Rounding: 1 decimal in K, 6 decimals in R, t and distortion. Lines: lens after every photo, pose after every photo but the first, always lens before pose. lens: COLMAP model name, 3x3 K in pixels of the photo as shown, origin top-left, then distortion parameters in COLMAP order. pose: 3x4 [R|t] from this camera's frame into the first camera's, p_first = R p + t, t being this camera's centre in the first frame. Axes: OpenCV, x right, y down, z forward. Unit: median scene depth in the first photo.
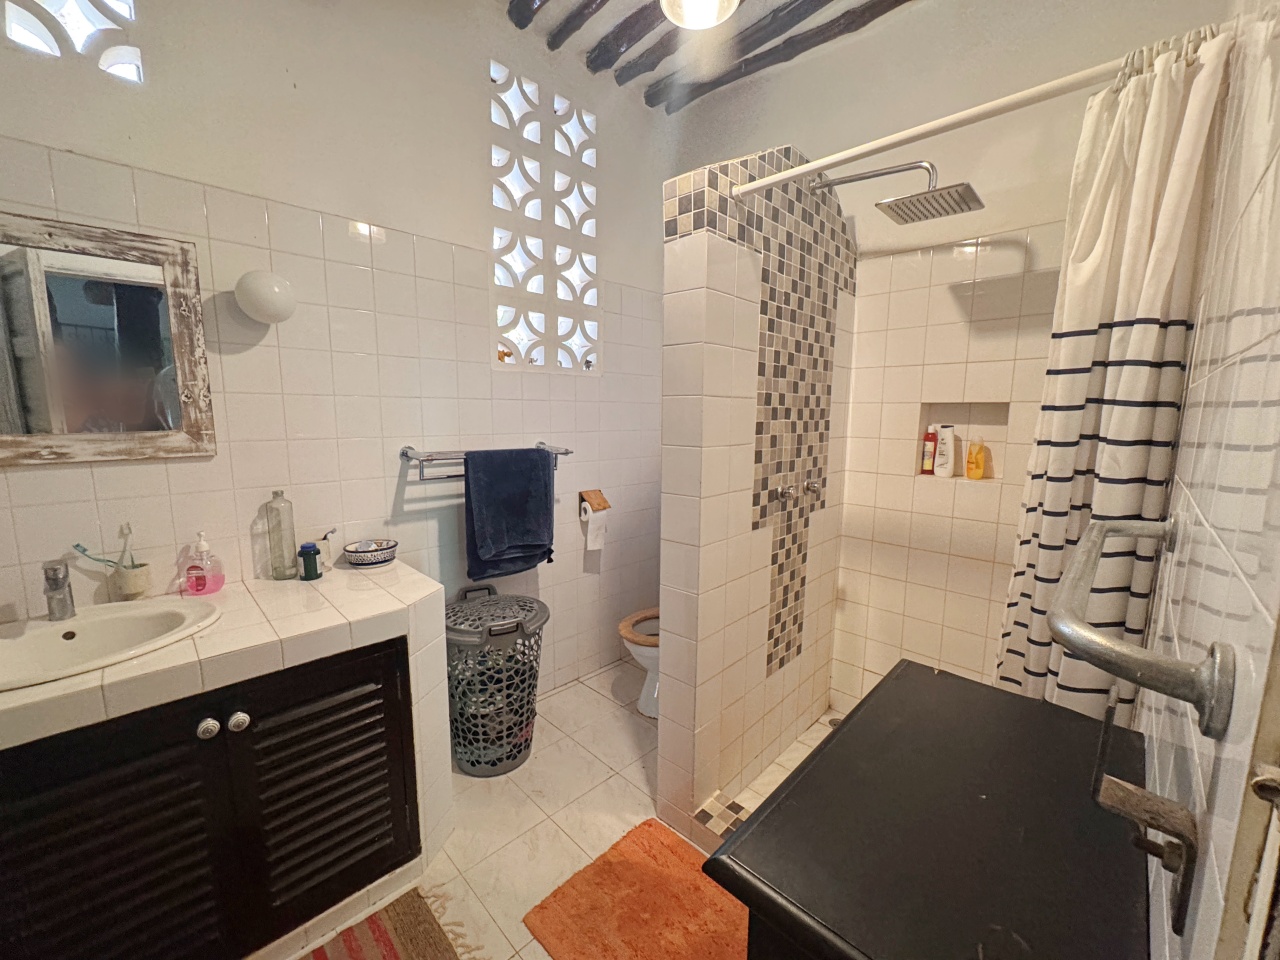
lens RADIAL K [[519.3, 0, 636.4], [0, 519.3, 481.1], [0, 0, 1]] dist [-0.000925, 0.000348]
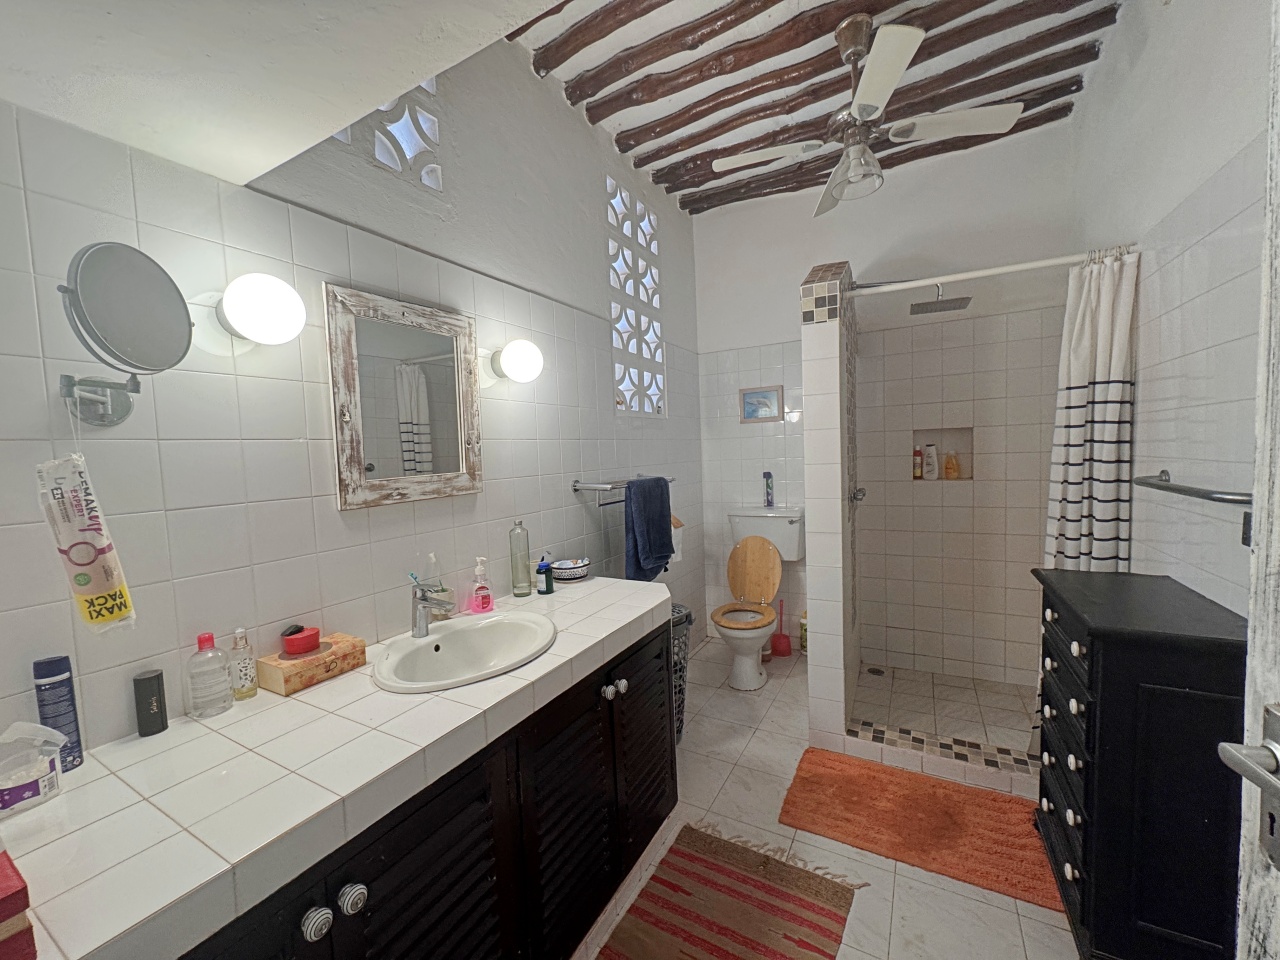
lens RADIAL K [[519.3, 0, 641.7], [0, 519.3, 480.9], [0, 0, 1]] dist [-0.000925, 0.000348]
pose [[0.958863, -0.060955, 0.277247, -0.811102], [0.082822, 0.994252, -0.067847, 0.035831], [-0.271518, 0.088019, 0.958400, -0.236289]]
